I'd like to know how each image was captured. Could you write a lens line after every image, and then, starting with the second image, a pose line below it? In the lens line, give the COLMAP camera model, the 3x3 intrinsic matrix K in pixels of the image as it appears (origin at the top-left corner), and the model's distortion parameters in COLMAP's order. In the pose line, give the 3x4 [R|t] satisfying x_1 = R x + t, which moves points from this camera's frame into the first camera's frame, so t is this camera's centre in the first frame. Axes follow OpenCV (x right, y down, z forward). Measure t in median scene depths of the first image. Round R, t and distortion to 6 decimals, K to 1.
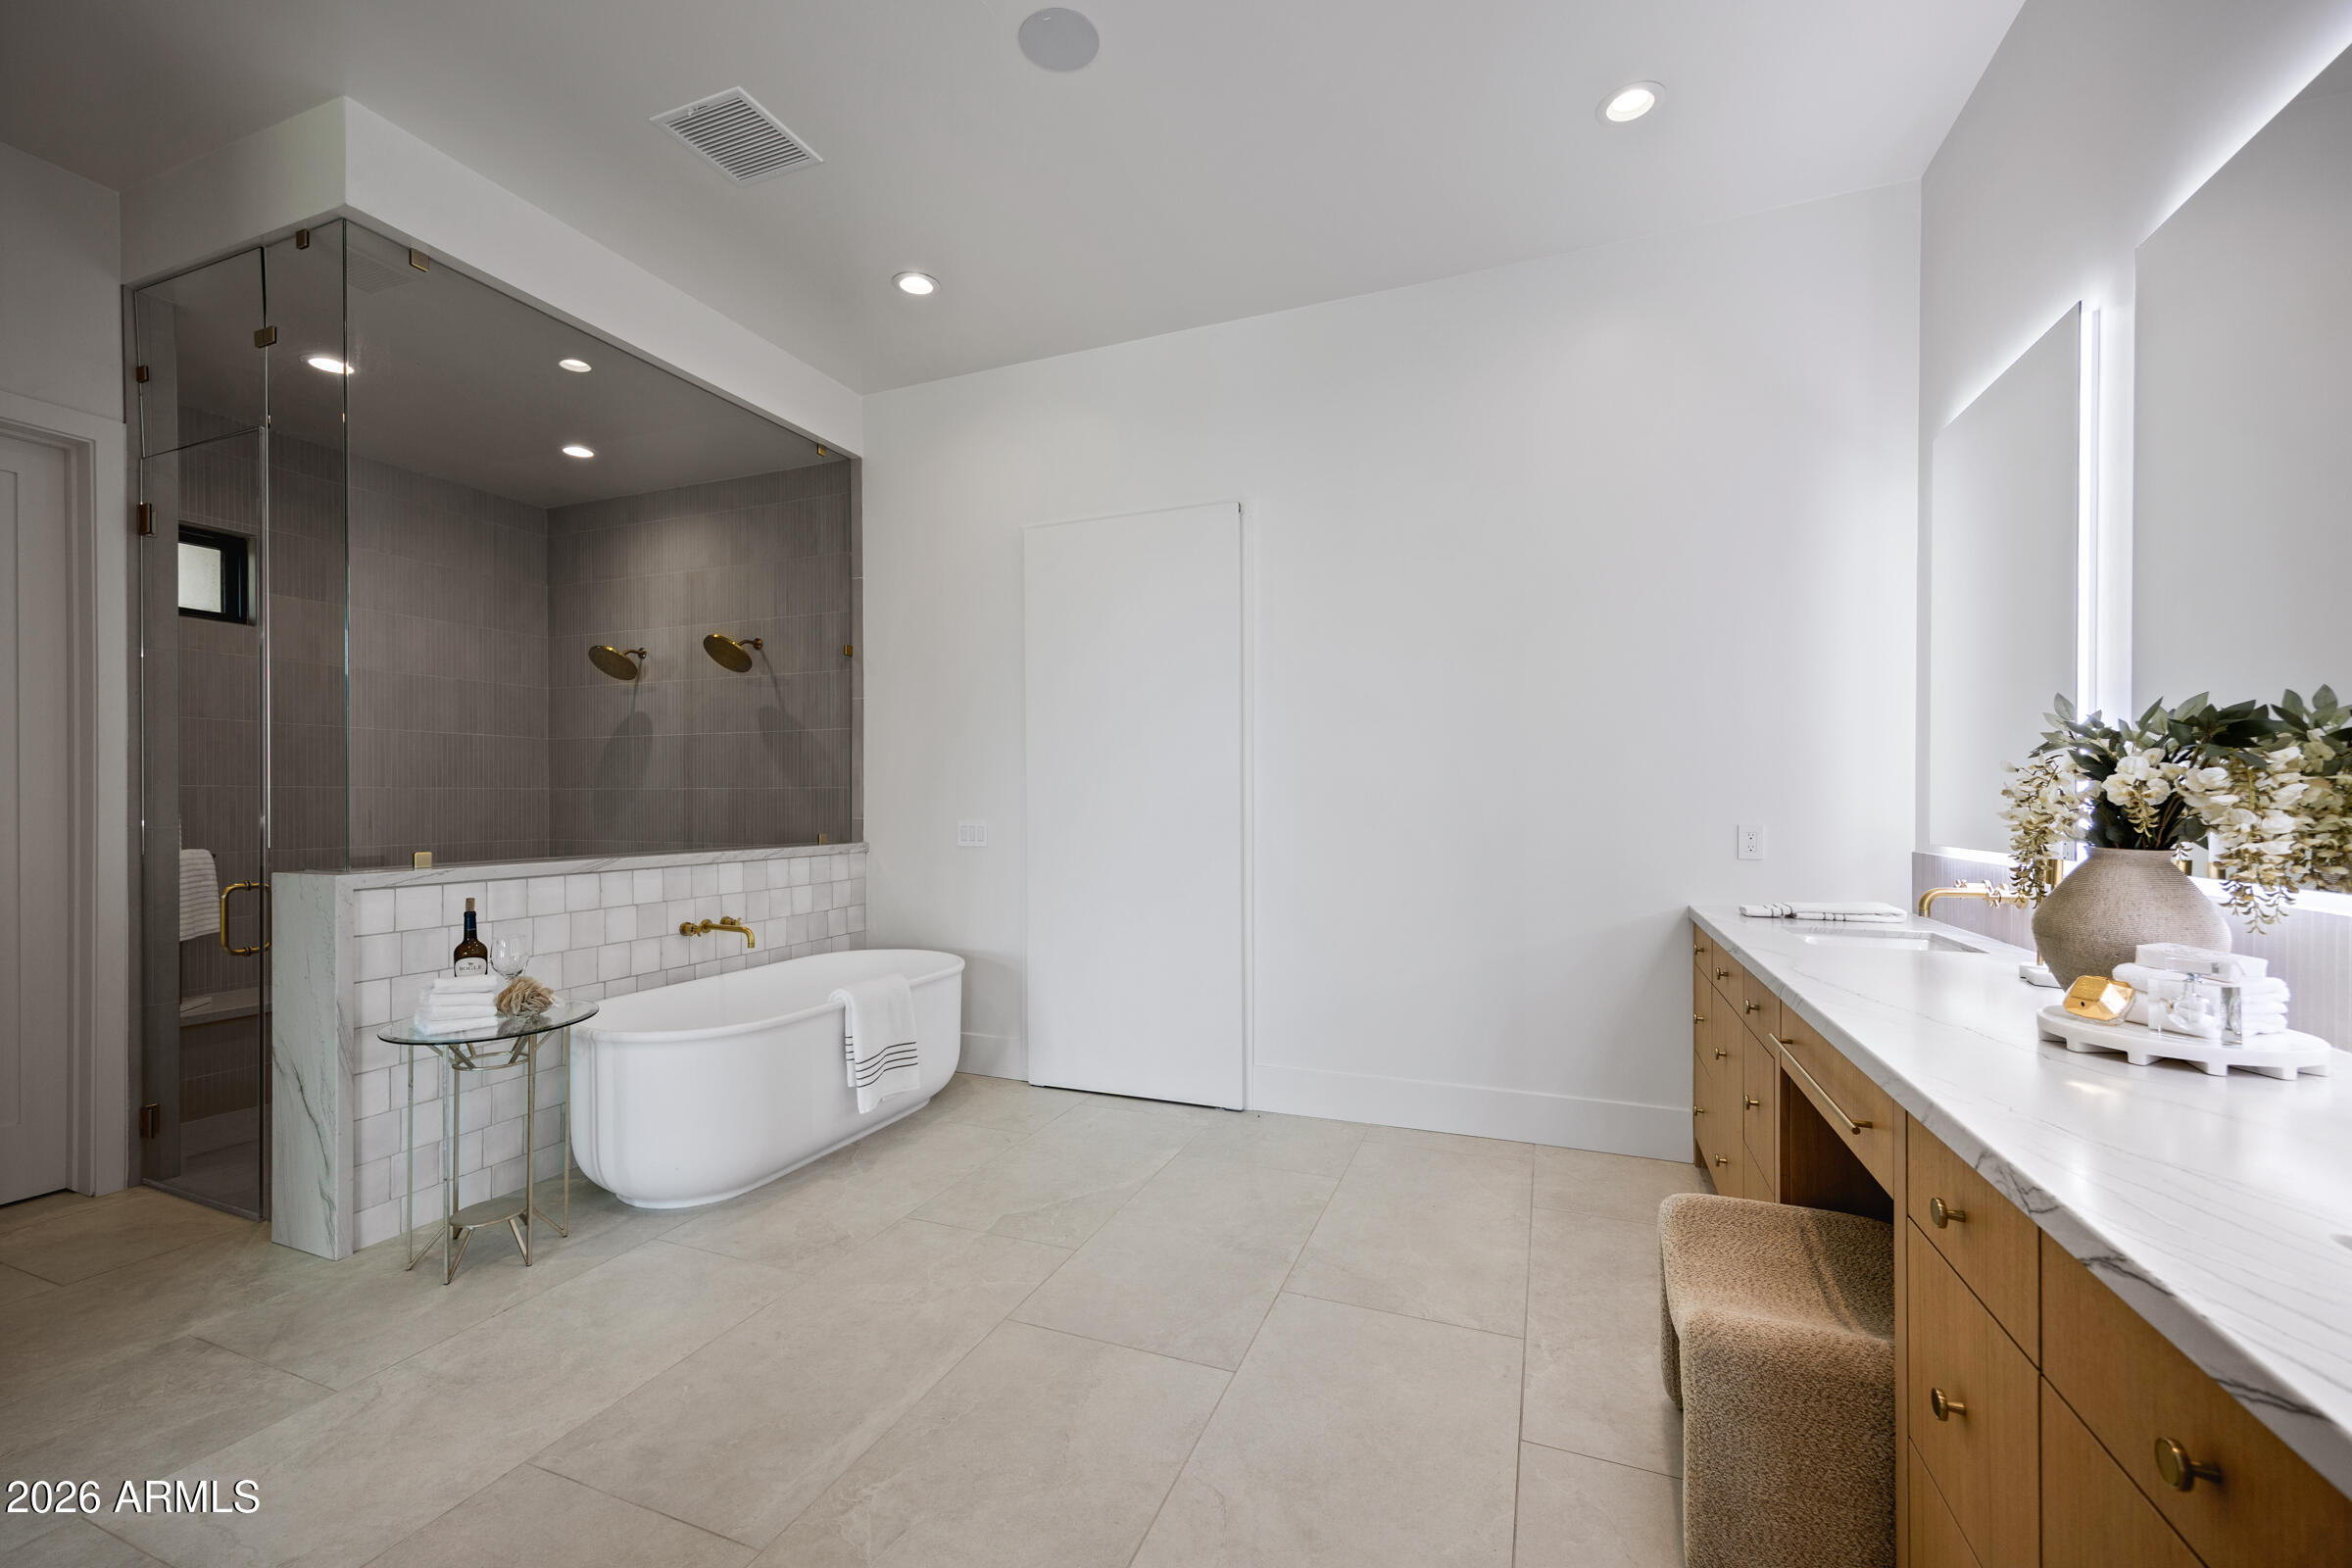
lens RADIAL K [[950.6, 0, 1175.5], [0, 950.6, 799.2], [0, 0, 1]] dist [0.021287, 0.000059]
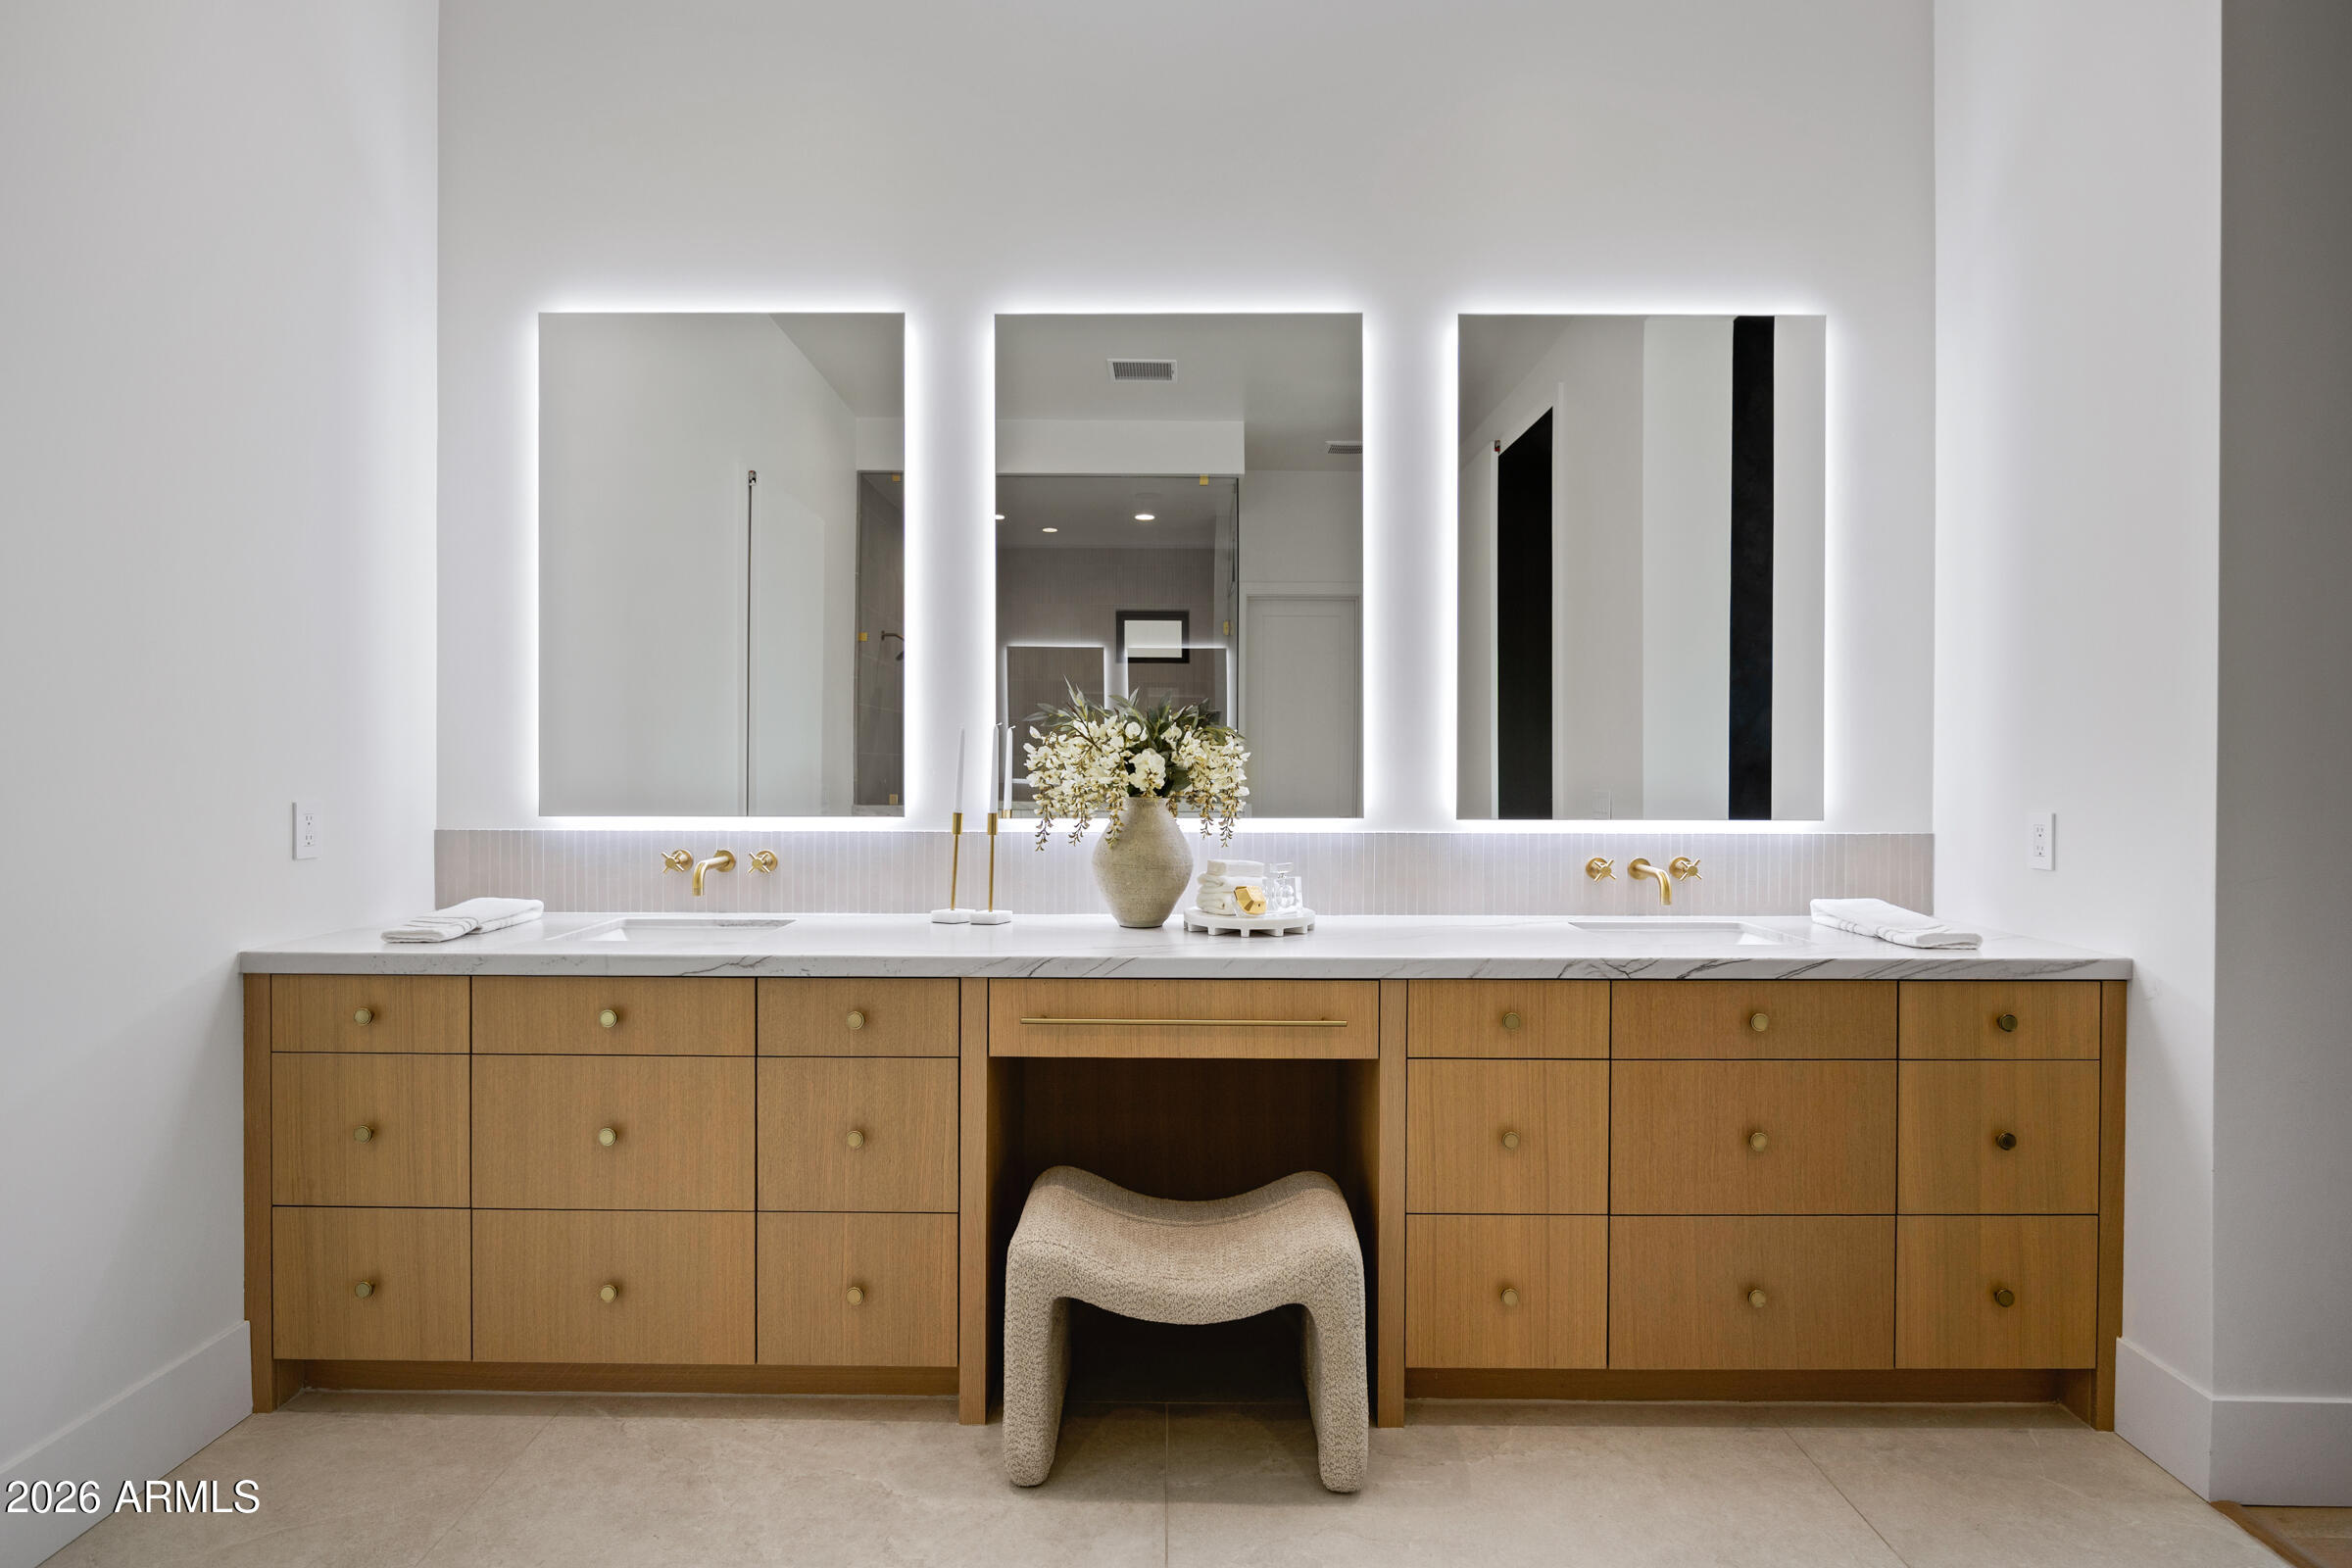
lens RADIAL K [[1256.3, 0, 1174.6], [0, 1256.3, 763.4], [0, 0, 1]] dist [-0.004073, -0.000568]
pose [[-0.370581, -0.001850, 0.928798, -0.362746], [0.001918, 0.999994, 0.002756, -0.000995], [-0.928798, 0.002802, -0.370575, 0.866302]]
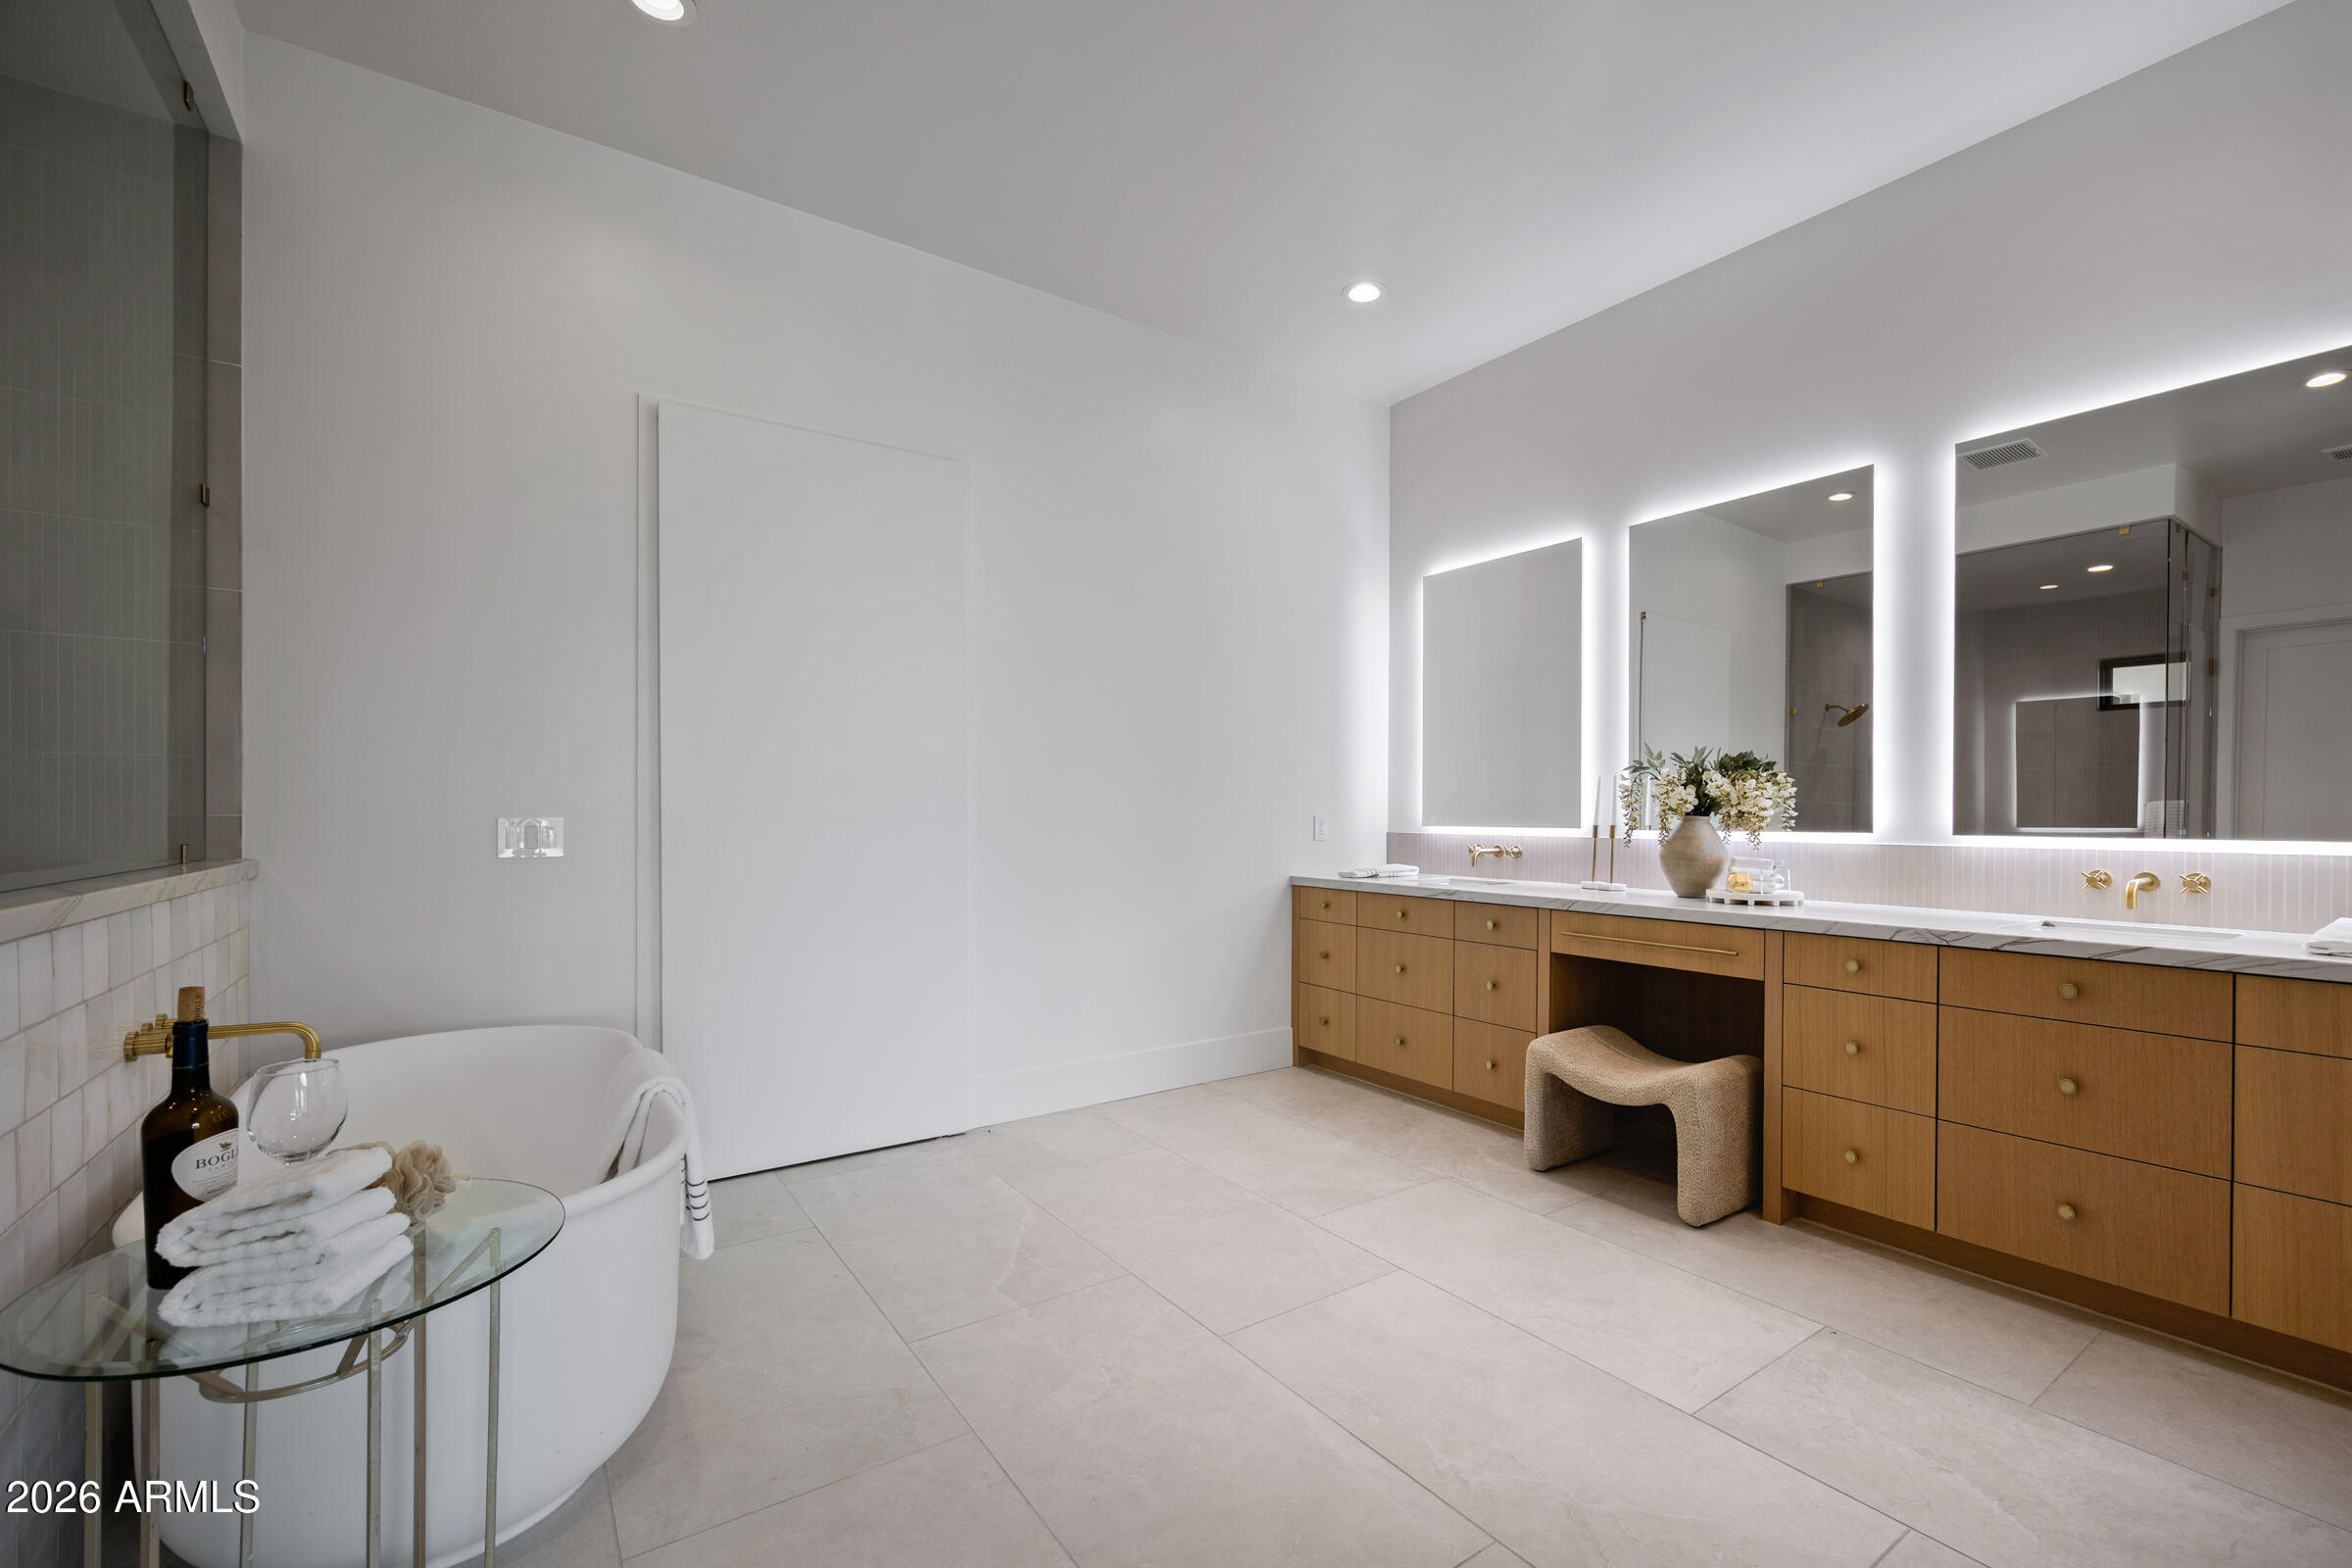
lens RADIAL K [[992.8, 0, 1179.3], [0, 992.8, 813.8], [0, 0, 1]] dist [0.019861, 0.000235]
pose [[0.554089, 0.002978, 0.832452, -0.799998], [-0.003880, 0.999992, -0.000995, 0.027794], [-0.832448, -0.002679, 0.554096, 0.392383]]
